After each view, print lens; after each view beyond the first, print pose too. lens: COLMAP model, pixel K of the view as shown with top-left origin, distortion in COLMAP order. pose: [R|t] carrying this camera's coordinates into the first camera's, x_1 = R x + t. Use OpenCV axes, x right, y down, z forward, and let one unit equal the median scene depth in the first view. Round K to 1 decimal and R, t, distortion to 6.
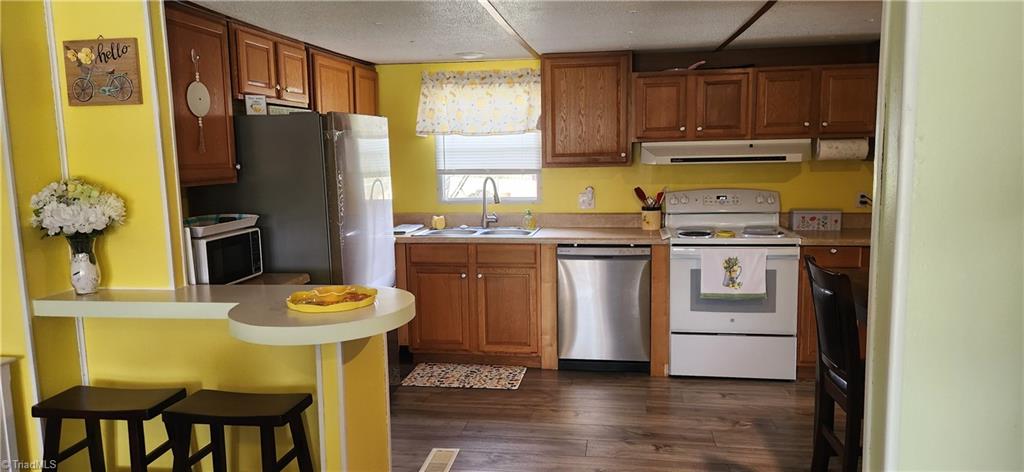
lens RADIAL K [[664.9, 0, 511.6], [0, 664.9, 231.5], [0, 0, 1]] dist [-0.001631, -0.003552]
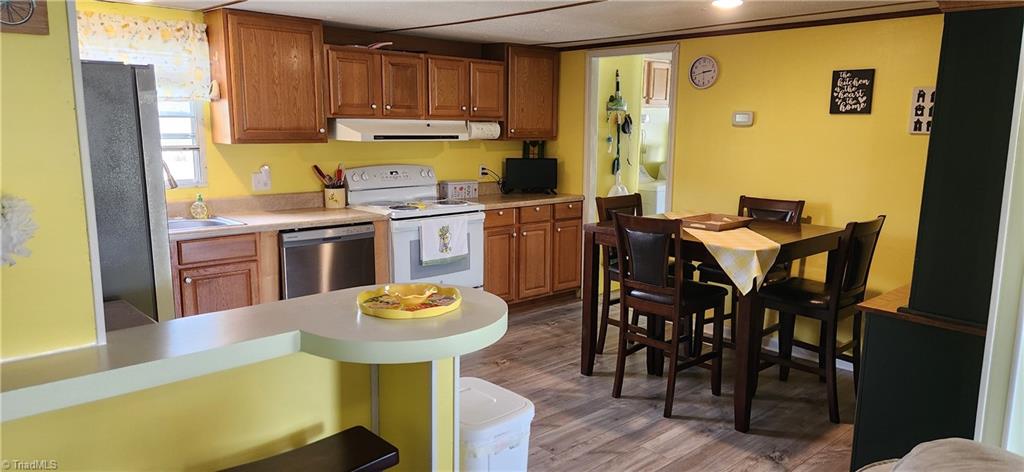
lens RADIAL K [[664.9, 0, 513.7], [0, 664.9, 240.0], [0, 0, 1]] dist [-0.001631, -0.003552]
pose [[0.601829, -0.108439, 0.791228, -0.444717], [0.070386, 0.994085, 0.082704, -0.019652], [-0.795517, 0.005918, 0.605902, 0.209751]]
